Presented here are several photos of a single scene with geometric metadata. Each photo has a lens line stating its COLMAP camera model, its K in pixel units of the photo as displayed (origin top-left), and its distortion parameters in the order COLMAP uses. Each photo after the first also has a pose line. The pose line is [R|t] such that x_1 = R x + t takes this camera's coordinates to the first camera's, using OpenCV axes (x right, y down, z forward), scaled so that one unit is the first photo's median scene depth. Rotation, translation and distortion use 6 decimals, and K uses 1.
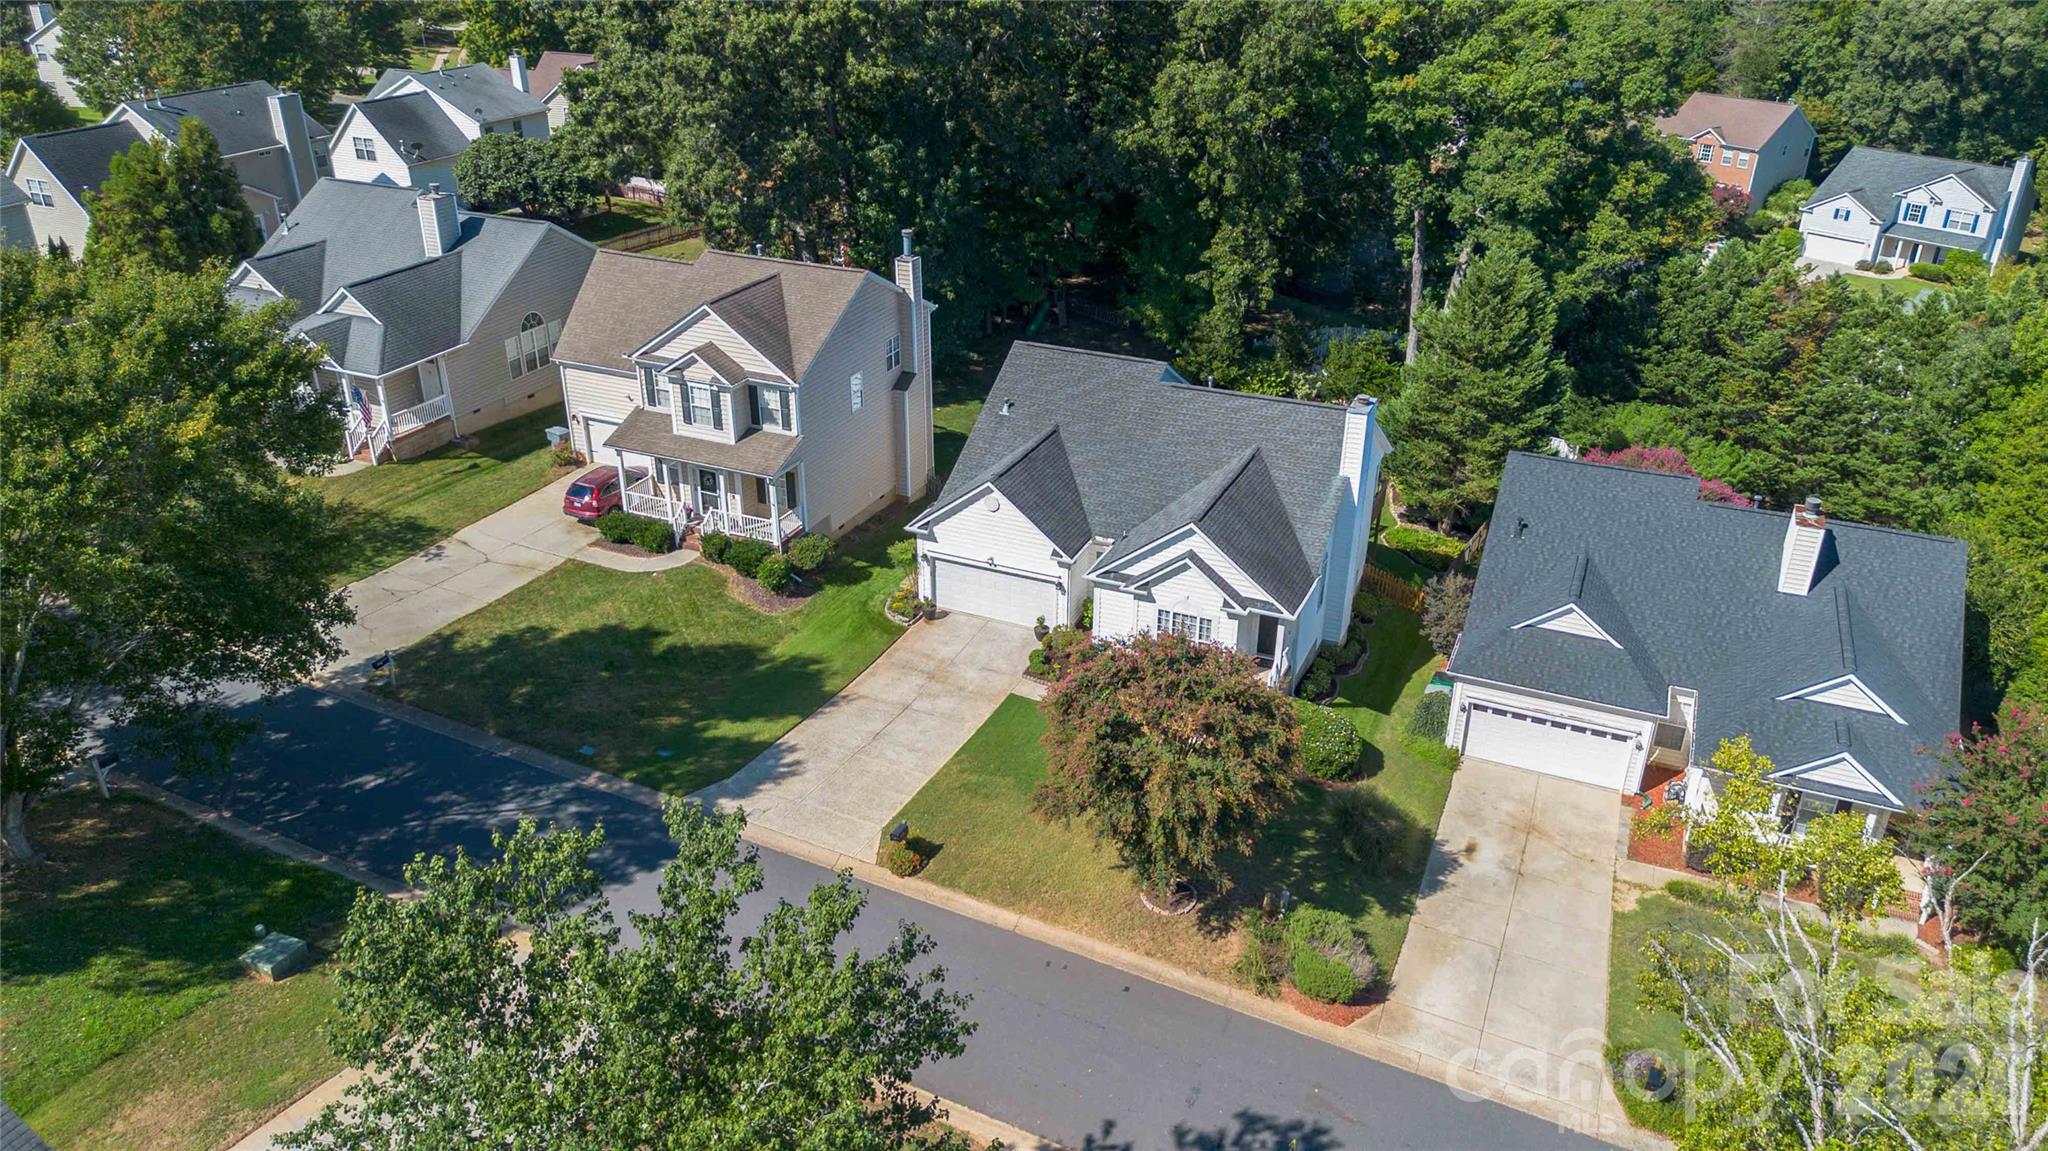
lens RADIAL K [[1430.4, 0, 1024.0], [0, 1430.4, 575.5], [0, 0, 1]] dist [0.012060, -0.000195]
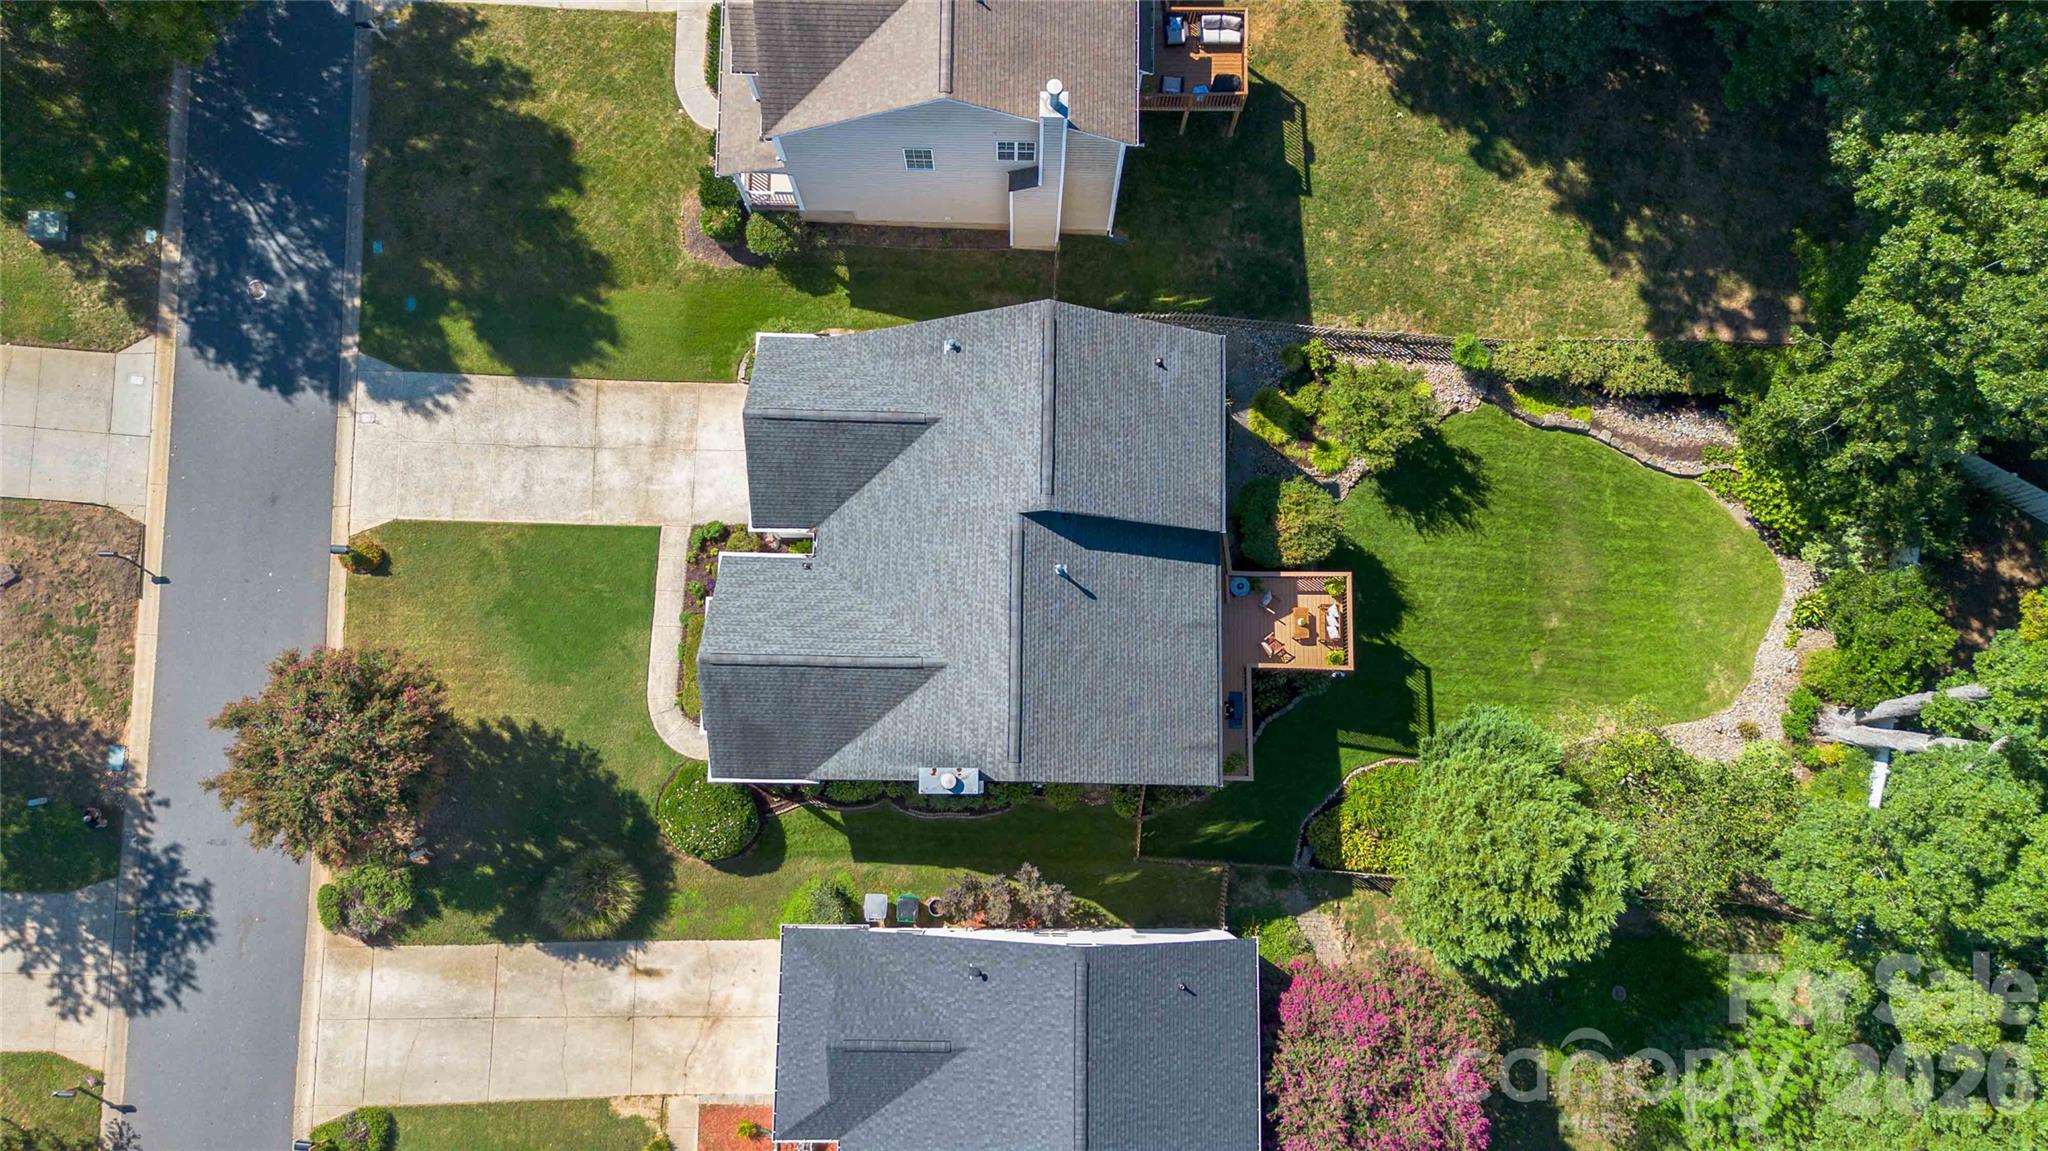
lens RADIAL K [[1430.4, 0, 1024.0], [0, 1430.4, 575.5], [0, 0, 1]] dist [0.012060, -0.000195]
pose [[0.404647, 0.904783, -0.132771, 0.292558], [-0.460303, 0.326977, 0.825353, -0.960329], [0.790178, -0.272862, 0.548785, 0.686689]]
